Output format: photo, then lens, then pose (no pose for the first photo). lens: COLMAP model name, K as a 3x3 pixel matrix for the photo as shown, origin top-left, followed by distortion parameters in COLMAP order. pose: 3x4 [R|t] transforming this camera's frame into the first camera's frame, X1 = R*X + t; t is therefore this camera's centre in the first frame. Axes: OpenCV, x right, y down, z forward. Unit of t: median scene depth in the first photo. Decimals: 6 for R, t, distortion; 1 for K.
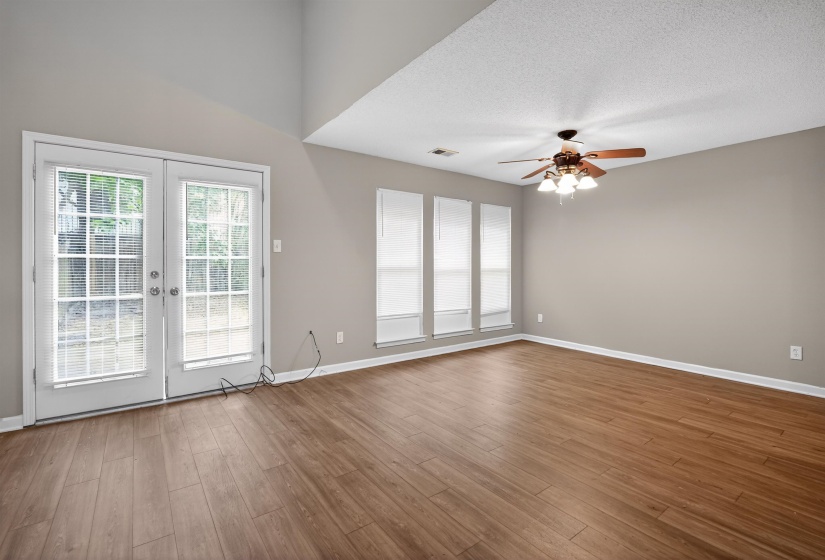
lens RADIAL K [[377.1, 0, 415.4], [0, 377.1, 266.1], [0, 0, 1]] dist [-0.019895, 0.002542]
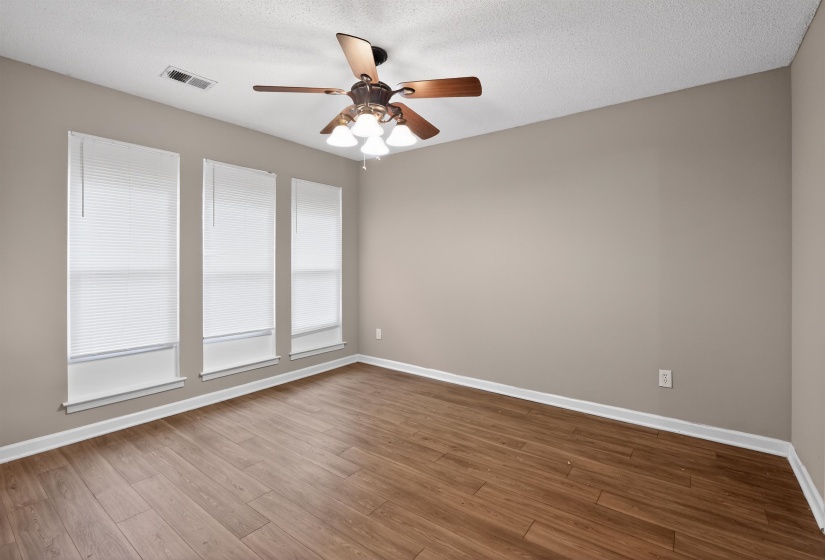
lens RADIAL K [[377.1, 0, 417.9], [0, 377.1, 260.3], [0, 0, 1]] dist [-0.019895, 0.002542]
pose [[0.957916, -0.000518, 0.287048, 0.294668], [0.002641, 0.999972, -0.007009, -0.008809], [-0.287036, 0.007472, 0.957891, 0.380447]]
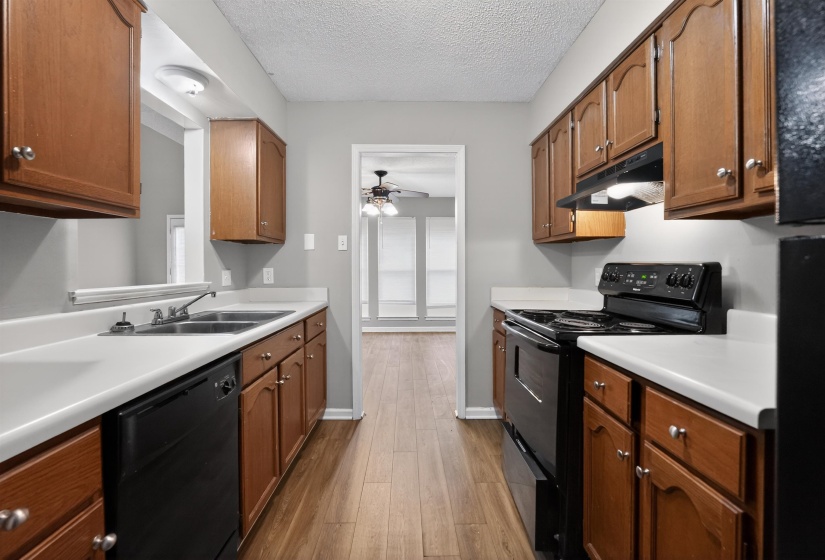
lens RADIAL K [[377.1, 0, 405.4], [0, 377.1, 268.3], [0, 0, 1]] dist [-0.019895, 0.002542]
pose [[0.801331, 0.005723, -0.598194, 1.293369], [0.002511, 0.999913, 0.012930, -0.019895], [0.598216, -0.011863, 0.801247, -0.067397]]
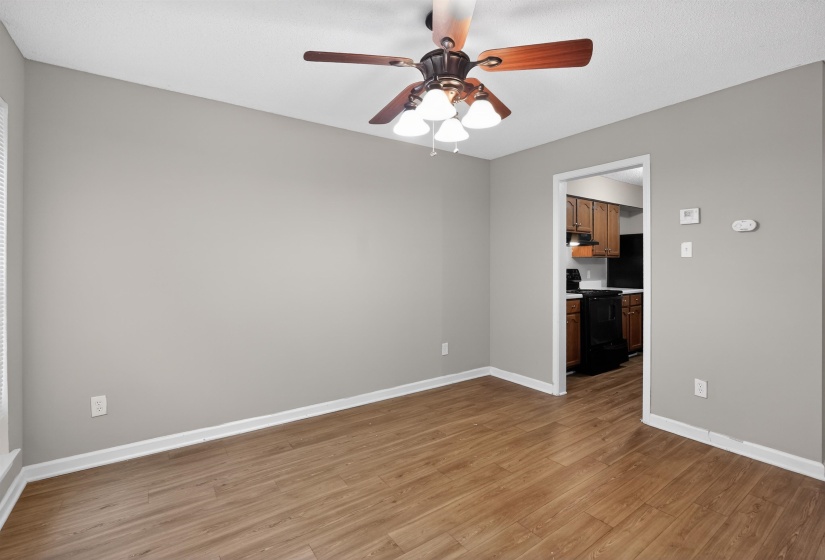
lens RADIAL K [[377.1, 0, 414.1], [0, 377.1, 265.9], [0, 0, 1]] dist [-0.019895, 0.002542]
pose [[0.028999, -0.008464, 0.999544, -0.092525], [0.003355, 0.999959, 0.008370, -0.022644], [-0.999574, 0.003111, 0.029026, 1.015427]]
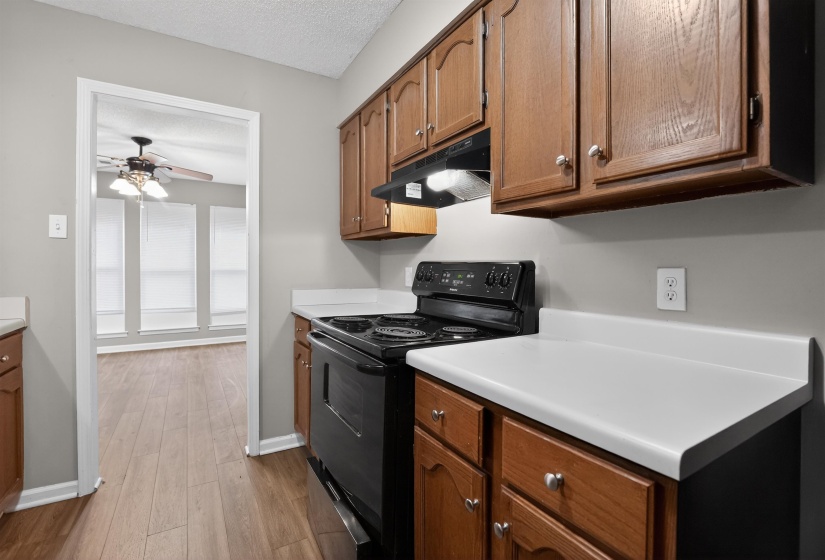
lens RADIAL K [[377.1, 0, 411.7], [0, 377.1, 268.3], [0, 0, 1]] dist [-0.019895, 0.002542]
pose [[0.994878, 0.009240, -0.100660, 1.240550], [-0.008293, 0.999917, 0.009819, -0.015647], [0.100743, -0.008934, 0.994872, 0.037885]]
